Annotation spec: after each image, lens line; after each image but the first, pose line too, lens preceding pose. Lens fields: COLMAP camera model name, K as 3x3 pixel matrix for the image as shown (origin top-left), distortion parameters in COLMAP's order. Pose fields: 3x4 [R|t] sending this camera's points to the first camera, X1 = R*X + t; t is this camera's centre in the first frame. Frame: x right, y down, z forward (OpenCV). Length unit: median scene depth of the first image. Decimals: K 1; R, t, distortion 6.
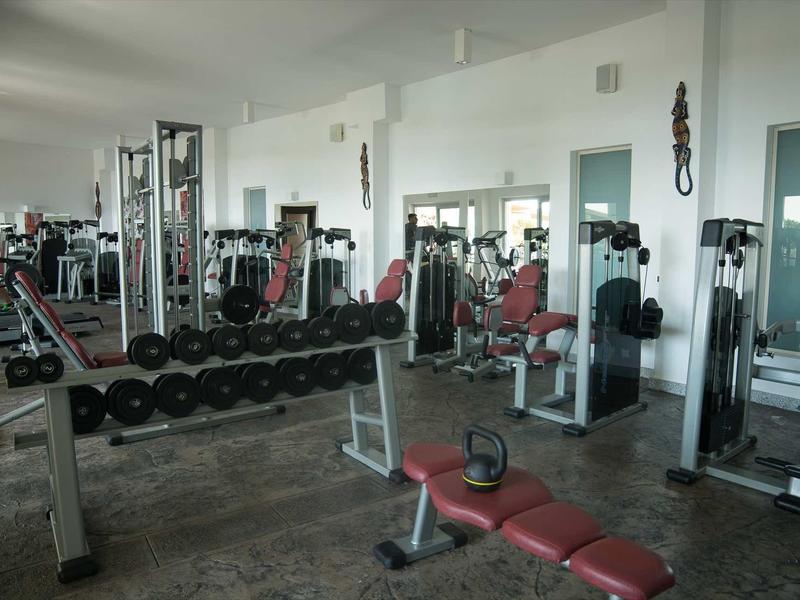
lens RADIAL K [[566.8, 0, 394.8], [0, 566.8, 300.0], [0, 0, 1]] dist [-0.090114, 0.008626]
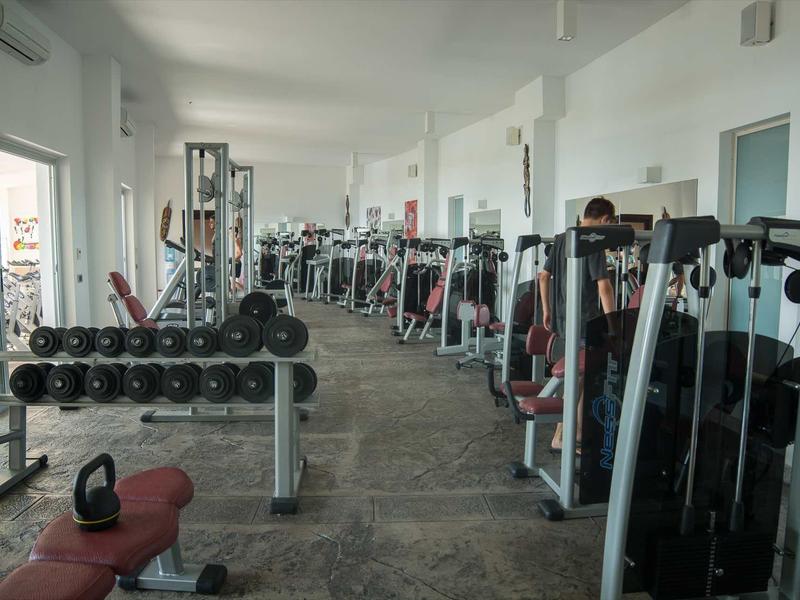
lens RADIAL K [[566.8, 0, 397.0], [0, 566.8, 300.4], [0, 0, 1]] dist [-0.090114, 0.008626]
pose [[0.842004, 0.057323, -0.536417, 0.275610], [-0.065834, 0.997825, 0.003291, -0.016921], [0.535439, 0.032543, 0.843947, 0.136544]]
